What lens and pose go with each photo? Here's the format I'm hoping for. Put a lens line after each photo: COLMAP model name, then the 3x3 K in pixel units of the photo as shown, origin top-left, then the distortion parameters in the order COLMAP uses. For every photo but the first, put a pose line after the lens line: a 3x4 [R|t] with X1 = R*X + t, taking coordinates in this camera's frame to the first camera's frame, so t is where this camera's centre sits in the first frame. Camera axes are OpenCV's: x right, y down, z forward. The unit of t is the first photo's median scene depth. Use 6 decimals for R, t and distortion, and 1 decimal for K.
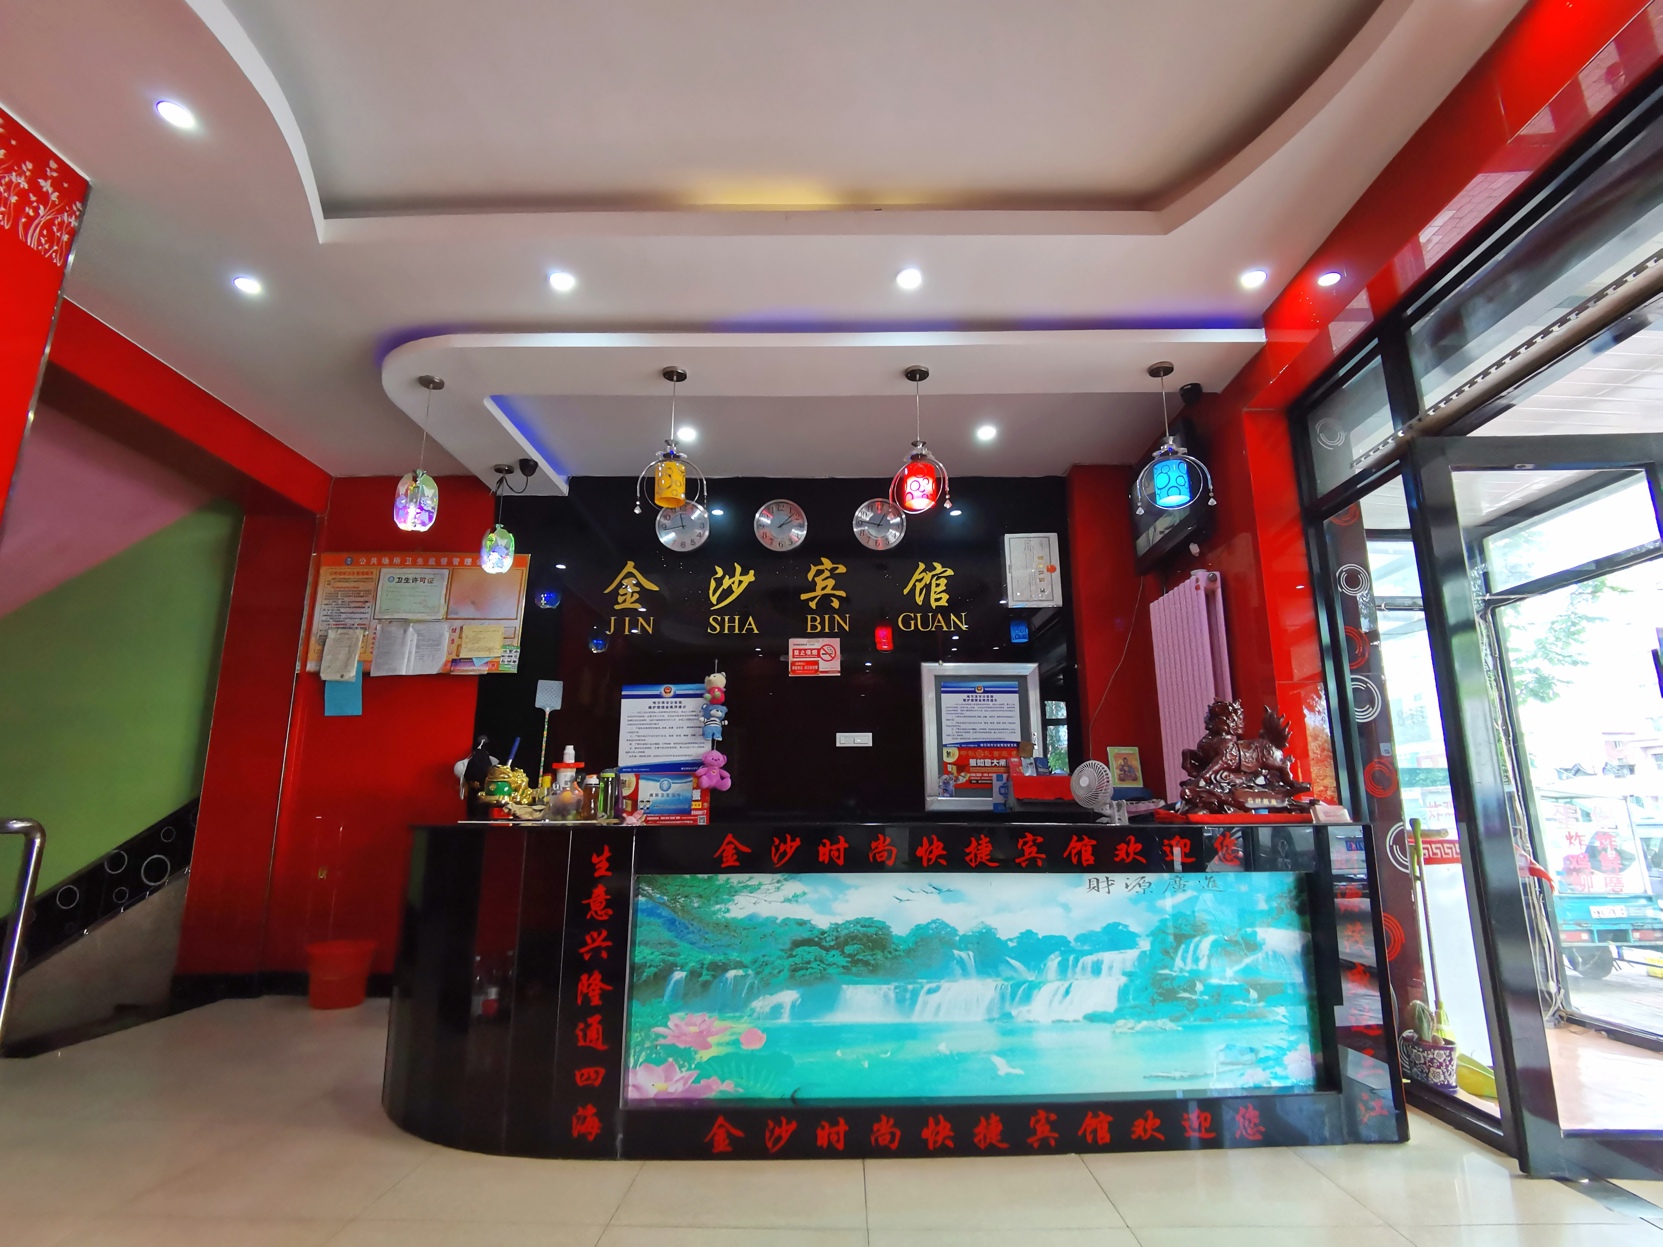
lens RADIAL K [[819.2, 0, 838.9], [0, 819.2, 618.6], [0, 0, 1]] dist [0.027649, -0.084192]
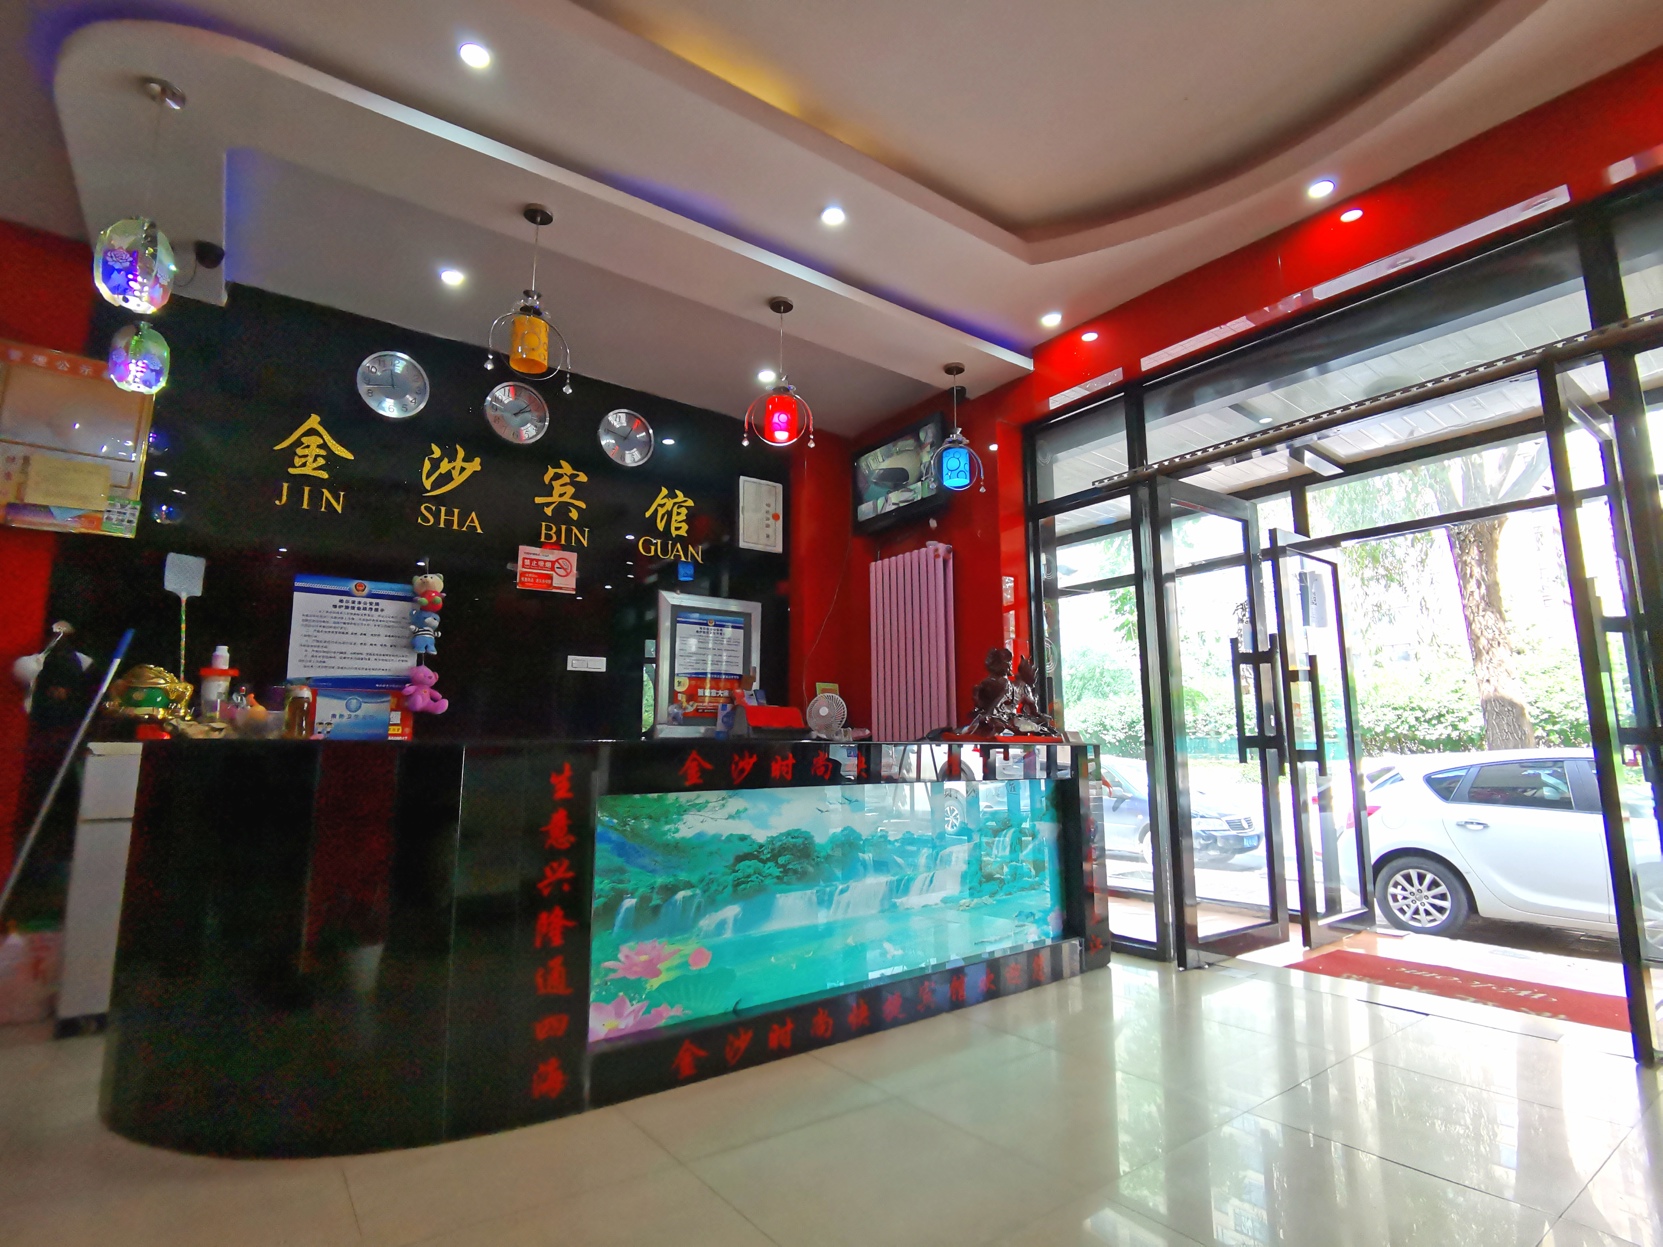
lens RADIAL K [[819.2, 0, 838.9], [0, 819.2, 618.6], [0, 0, 1]] dist [0.027649, -0.084192]
pose [[0.795142, 0.095565, 0.598846, -0.567595], [-0.134855, 0.990643, 0.020970, 0.069797], [-0.591239, -0.097432, 0.800589, 0.159715]]
